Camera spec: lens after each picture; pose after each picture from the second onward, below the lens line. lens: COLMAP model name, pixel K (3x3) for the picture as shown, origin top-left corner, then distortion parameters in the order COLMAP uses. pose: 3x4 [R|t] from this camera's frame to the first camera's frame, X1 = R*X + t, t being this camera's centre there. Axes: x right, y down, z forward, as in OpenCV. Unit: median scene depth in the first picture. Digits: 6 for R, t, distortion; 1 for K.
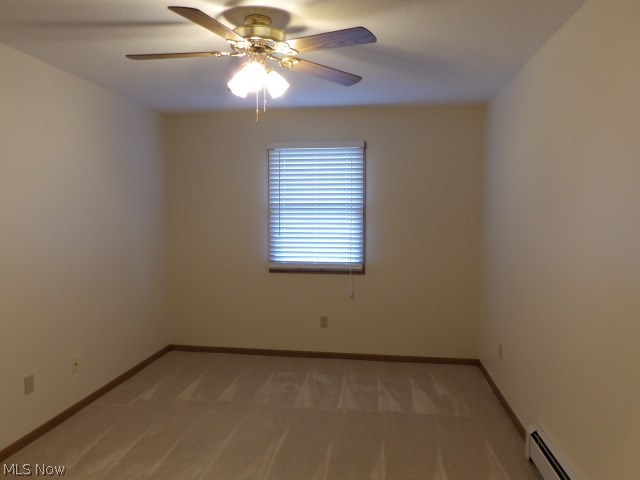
lens RADIAL K [[458.7, 0, 320.0], [0, 458.7, 240.0], [0, 0, 1]] dist [-0.028088, 0.005620]
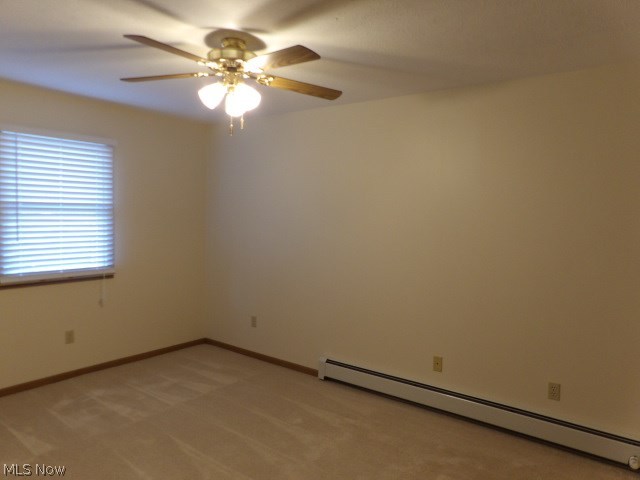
lens RADIAL K [[458.7, 0, 320.0], [0, 458.7, 240.0], [0, 0, 1]] dist [-0.028088, 0.005620]
pose [[0.479106, -0.046451, 0.876527, -0.542578], [0.027314, 0.998904, 0.038007, -0.029442], [-0.877332, 0.005732, 0.479850, 0.163591]]
